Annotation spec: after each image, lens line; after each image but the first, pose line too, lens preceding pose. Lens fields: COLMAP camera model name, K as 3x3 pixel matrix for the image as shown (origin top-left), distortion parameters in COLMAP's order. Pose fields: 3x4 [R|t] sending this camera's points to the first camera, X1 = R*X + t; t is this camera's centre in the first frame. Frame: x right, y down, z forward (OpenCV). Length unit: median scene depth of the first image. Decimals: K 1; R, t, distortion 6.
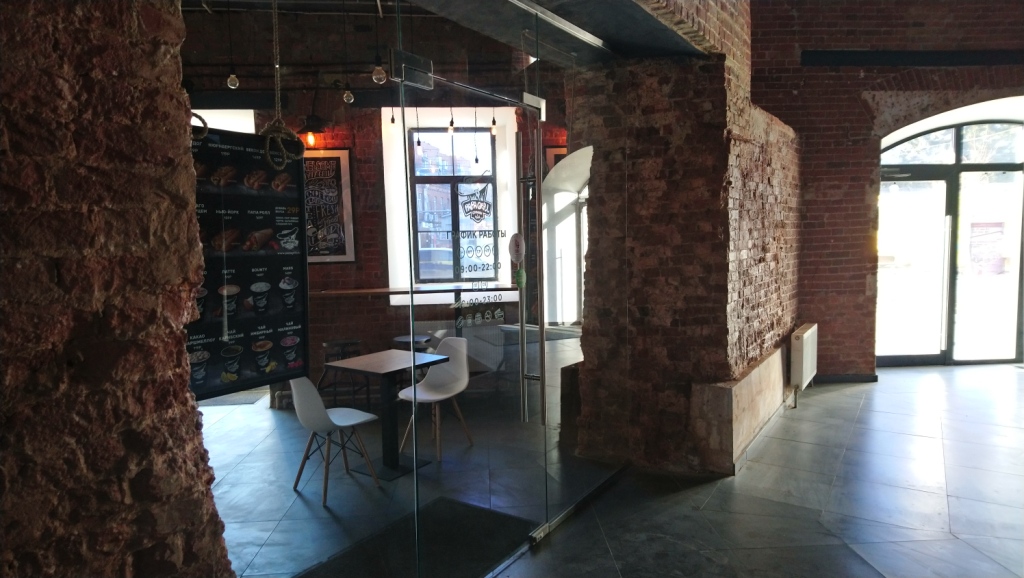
lens RADIAL K [[623.6, 0, 512.0], [0, 623.6, 289.0], [0, 0, 1]] dist [0.079050, -0.079615]
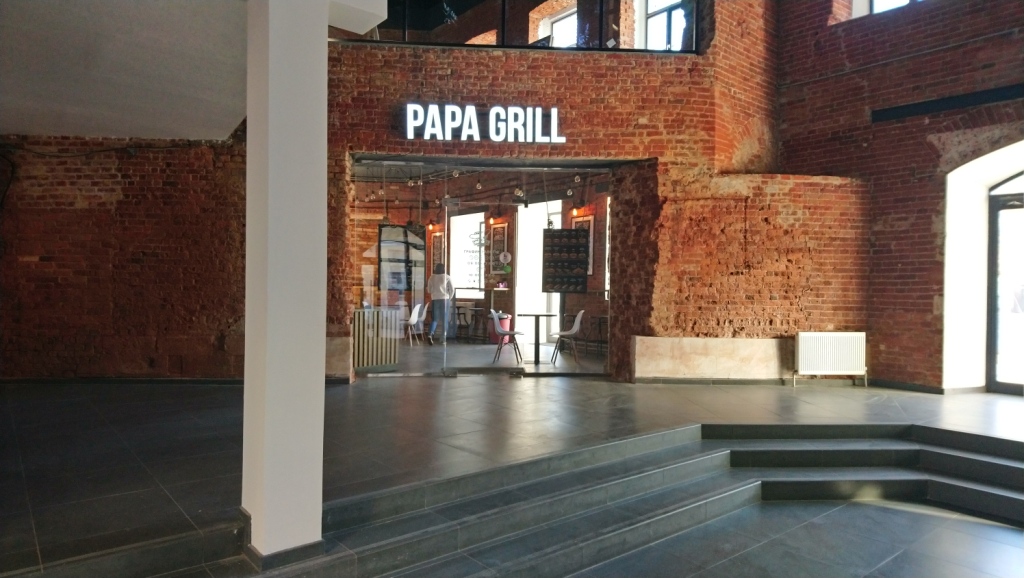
lens RADIAL K [[623.6, 0, 512.0], [0, 623.6, 289.0], [0, 0, 1]] dist [0.079050, -0.079615]
pose [[0.580467, 0.032895, -0.813619, 1.485886], [-0.089091, 0.995751, -0.023303, 0.082663], [0.809395, 0.086013, 0.580931, -0.351109]]
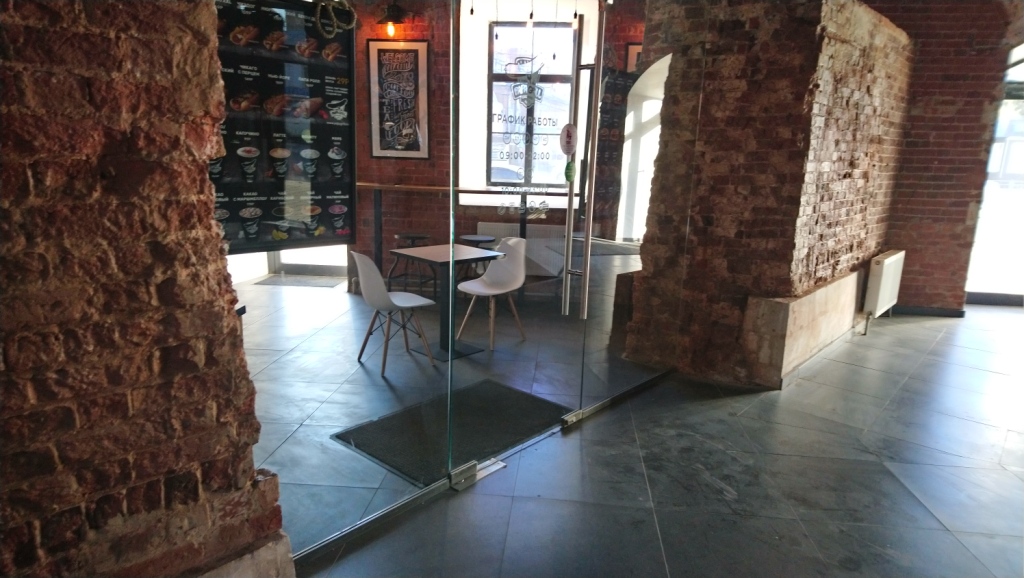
lens RADIAL K [[622.6, 0, 512.0], [0, 622.6, 289.0], [0, 0, 1]] dist [0.044024, -0.051511]
pose [[0.987798, 0.081902, -0.132467, 0.048956], [-0.063879, 0.988784, 0.135005, 0.030266], [0.142039, -0.124895, 0.981950, -0.006186]]
